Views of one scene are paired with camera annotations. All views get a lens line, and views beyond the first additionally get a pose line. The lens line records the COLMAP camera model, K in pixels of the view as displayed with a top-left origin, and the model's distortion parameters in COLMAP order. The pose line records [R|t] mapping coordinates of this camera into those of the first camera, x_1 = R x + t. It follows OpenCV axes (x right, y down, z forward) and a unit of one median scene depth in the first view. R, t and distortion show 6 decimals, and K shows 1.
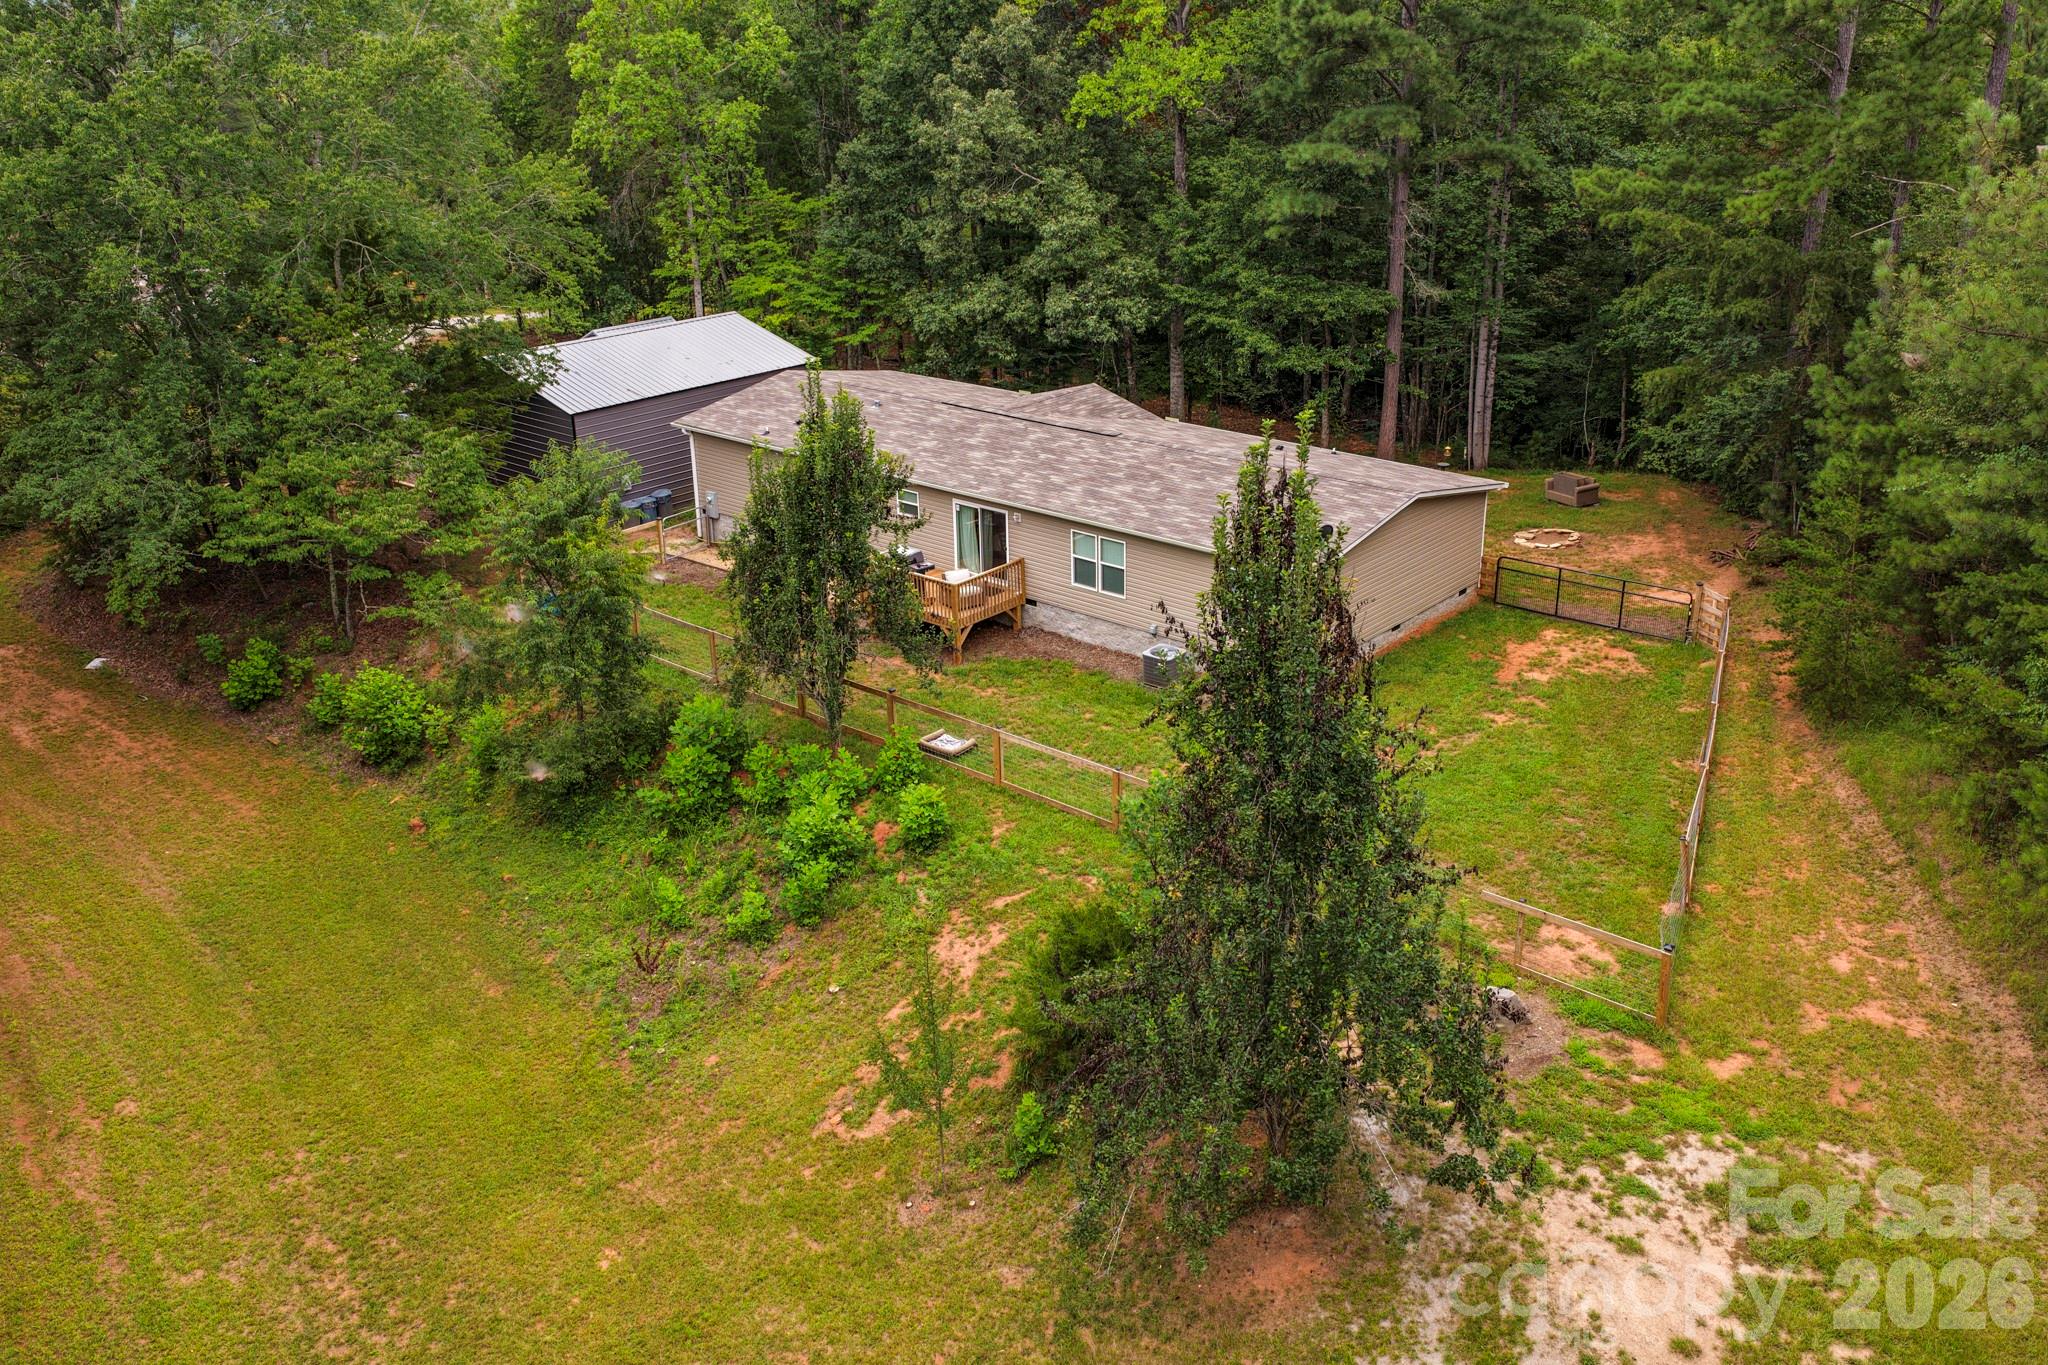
lens RADIAL K [[1722.7, 0, 1049.9], [0, 1722.7, 641.3], [0, 0, 1]] dist [-0.009675, 0.027047]
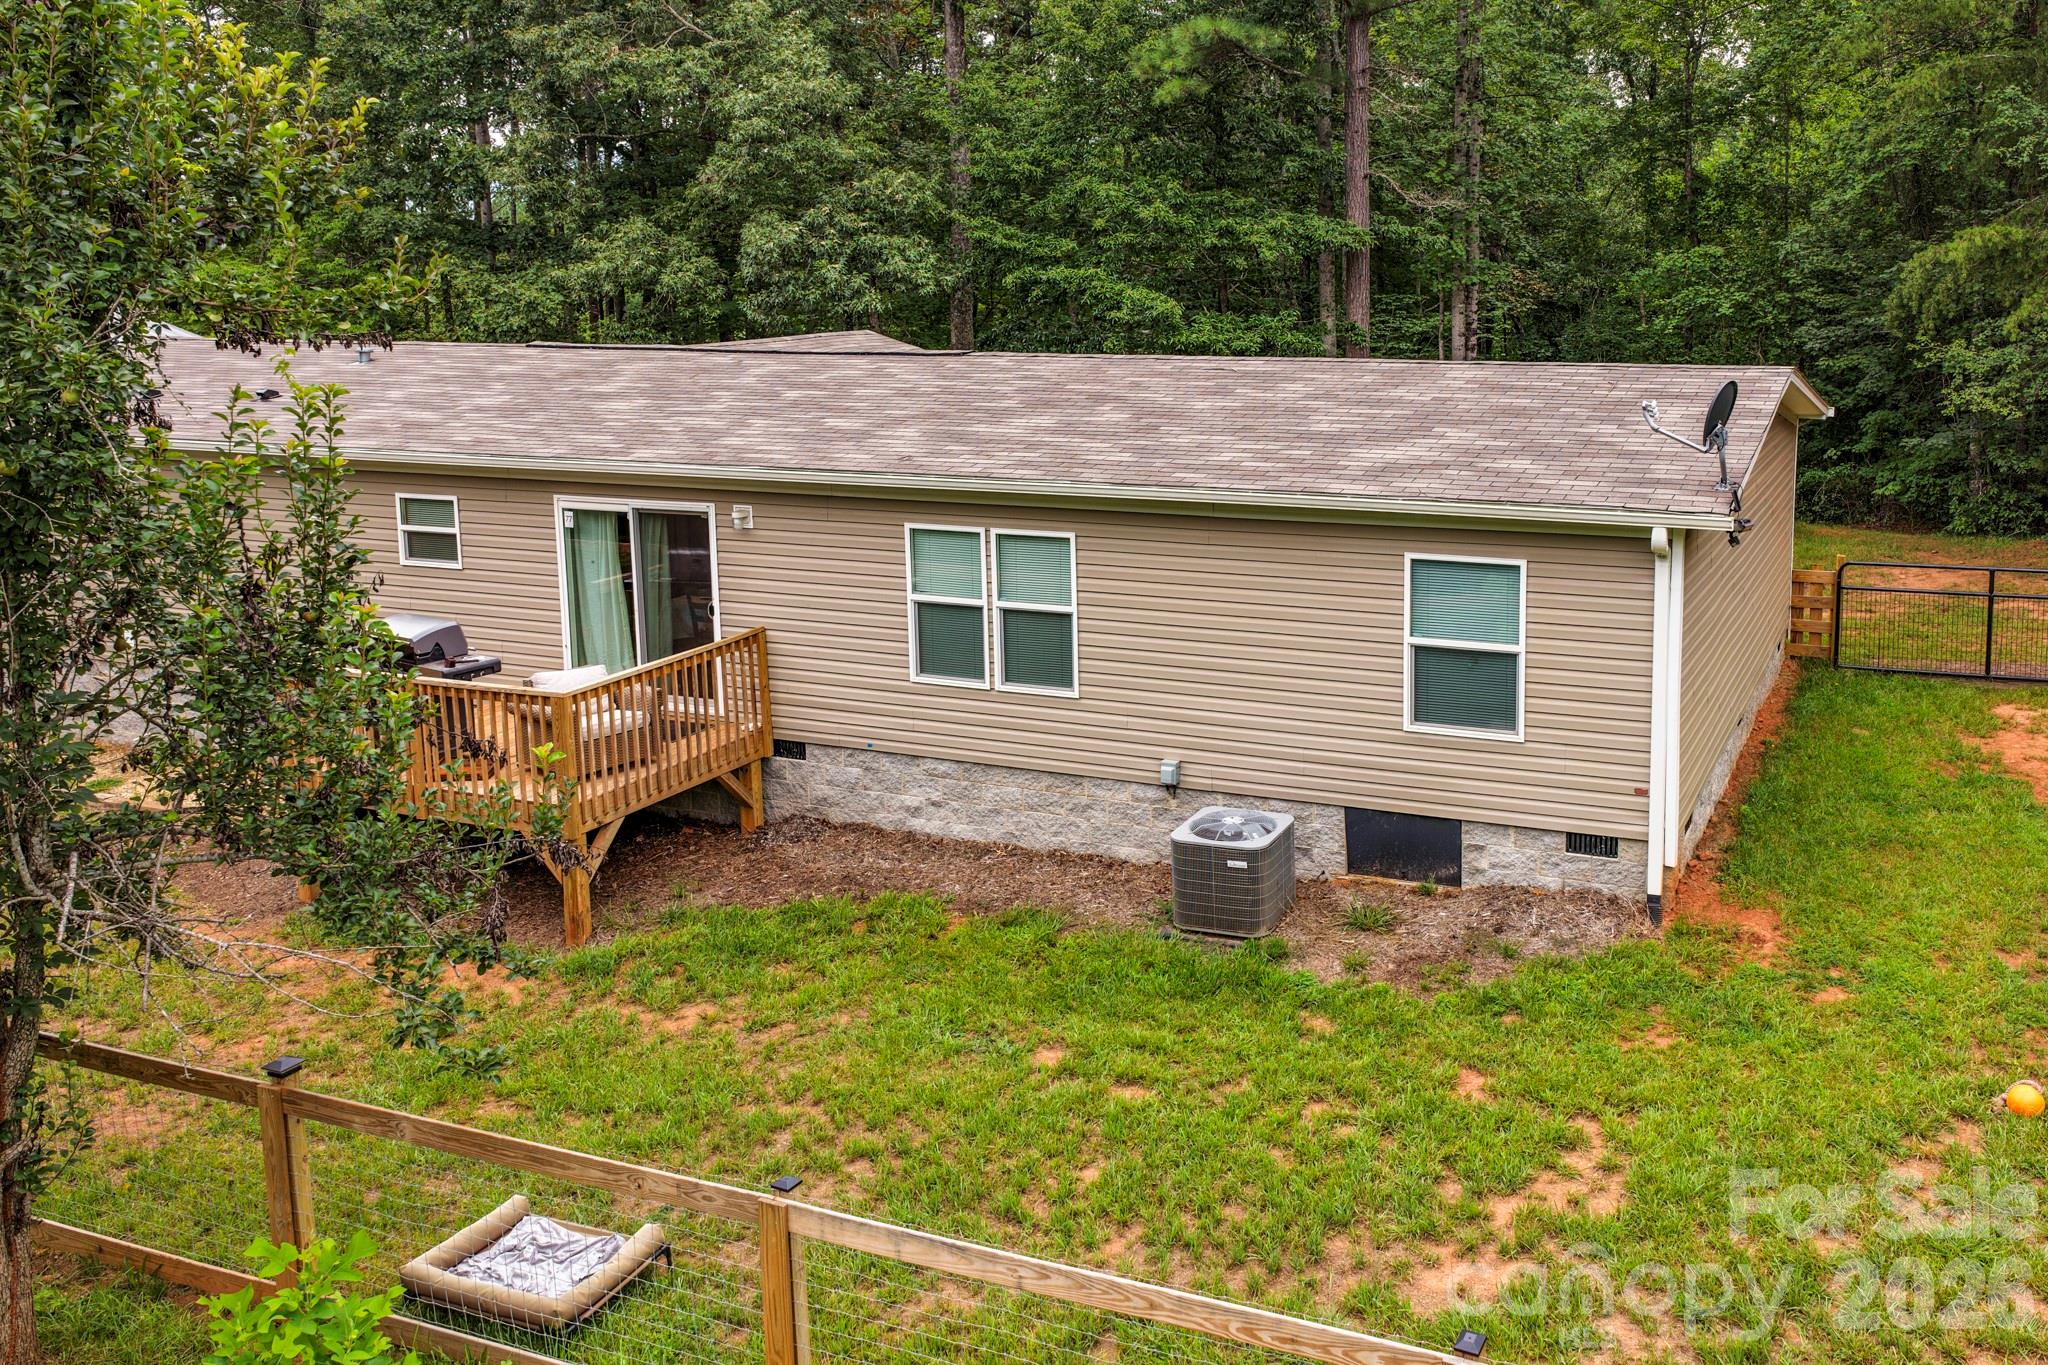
lens RADIAL K [[1764.3, 0, 1274.8], [0, 1764.3, 489.2], [0, 0, 1]] dist [0.001502, 0.001353]
pose [[0.946180, -0.036288, 0.321601, -0.032496], [0.109598, 0.970909, -0.212893, 0.015332], [-0.304520, 0.236682, 0.922632, 0.616087]]
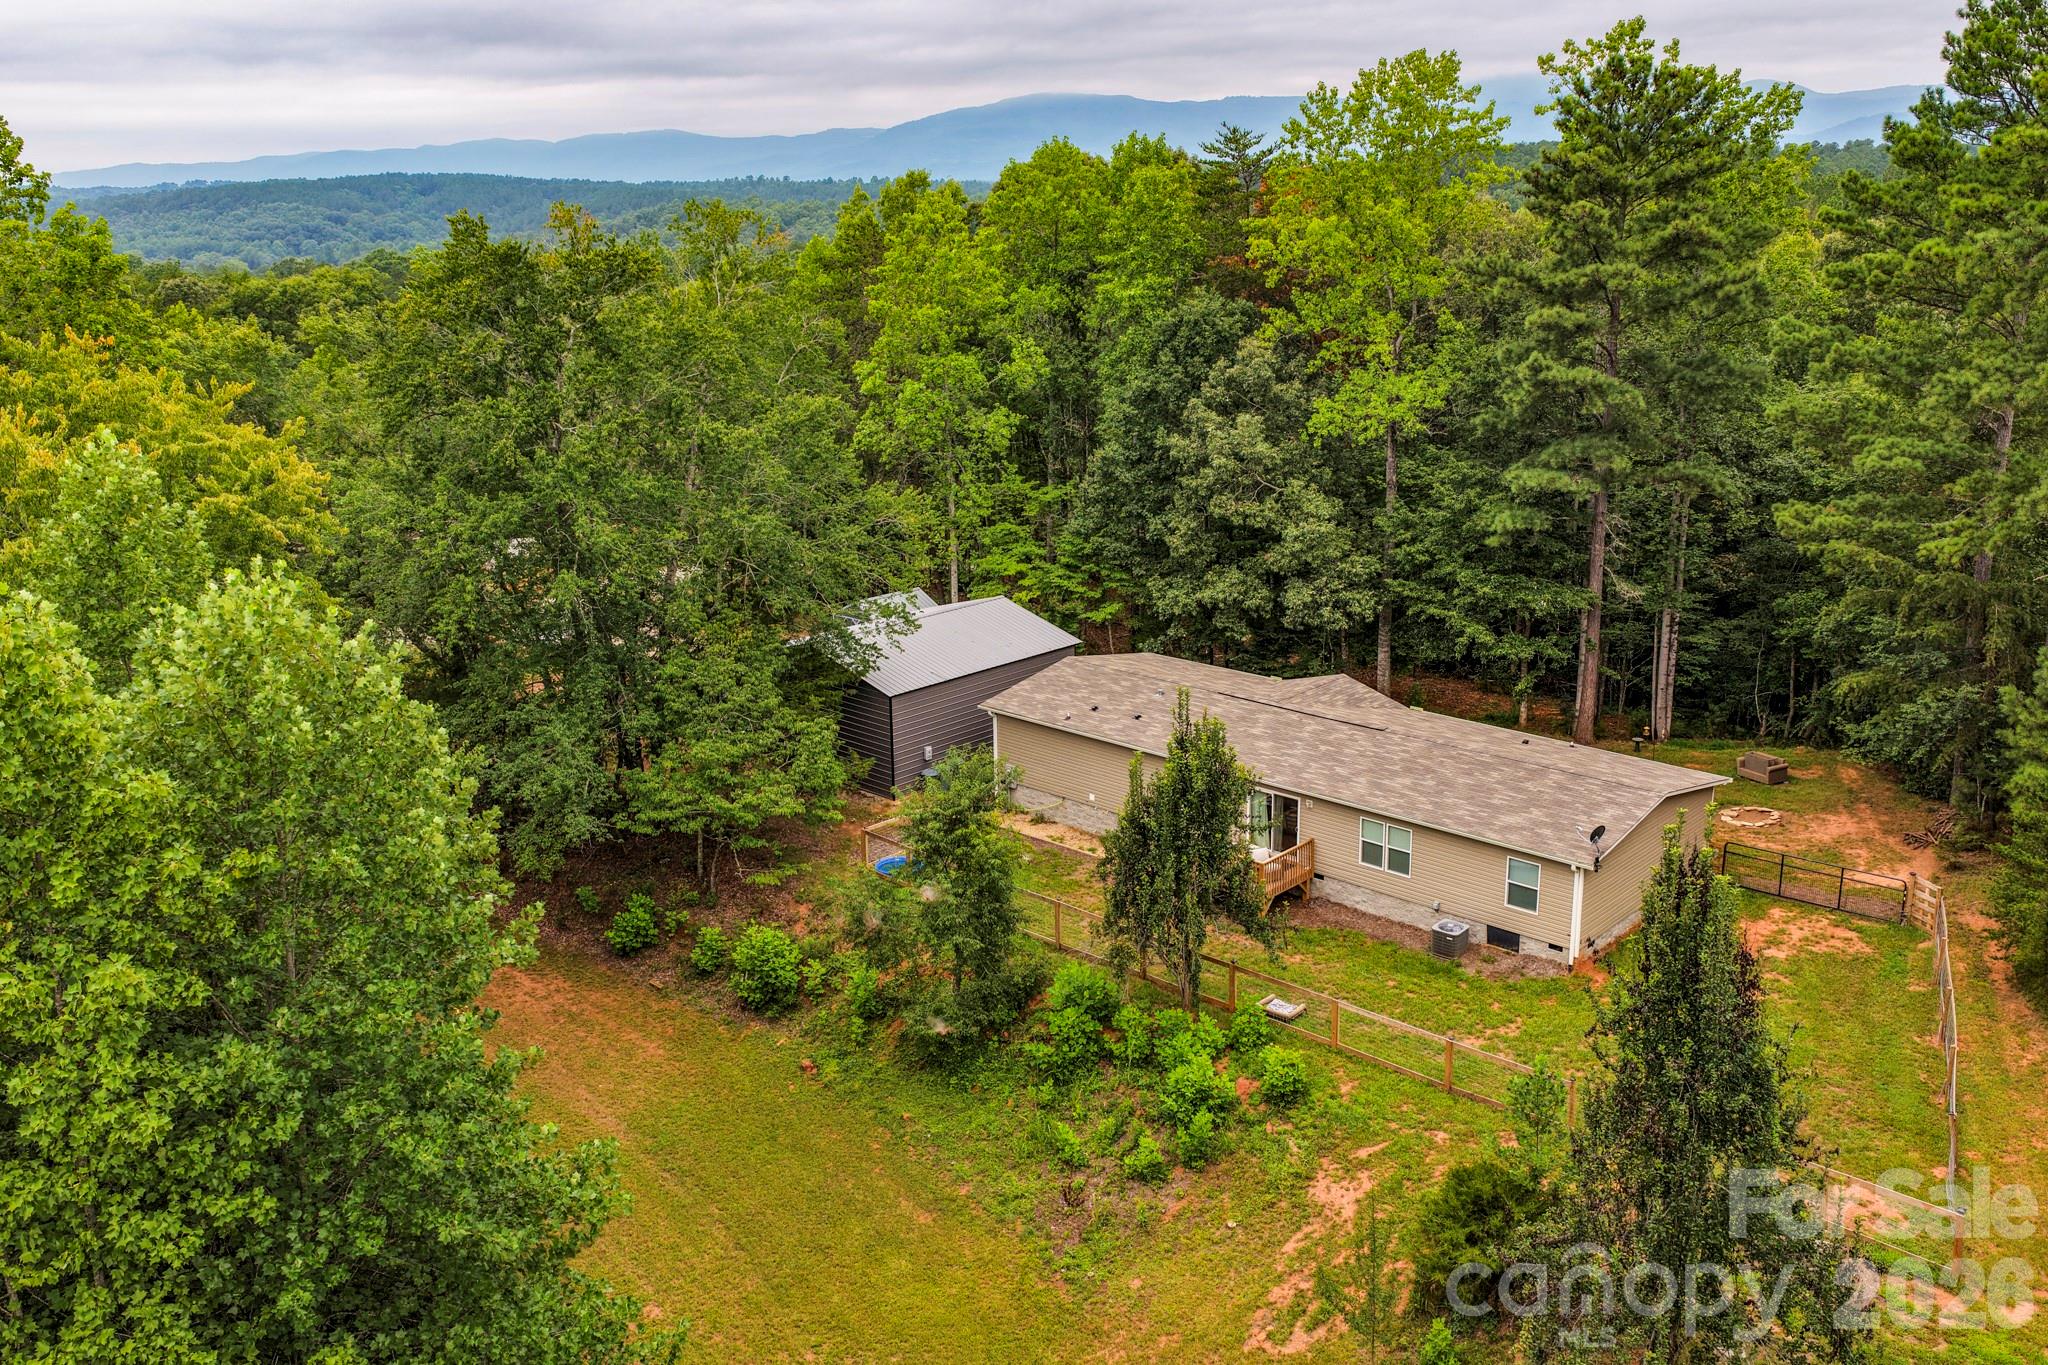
lens RADIAL K [[1722.7, 0, 1049.9], [0, 1722.7, 641.3], [0, 0, 1]] dist [-0.009675, 0.027047]
pose [[0.999262, 0.010053, -0.037061, -0.152482], [-0.014144, 0.993625, -0.111844, -0.048301], [0.035700, 0.112285, 0.993034, -0.177757]]
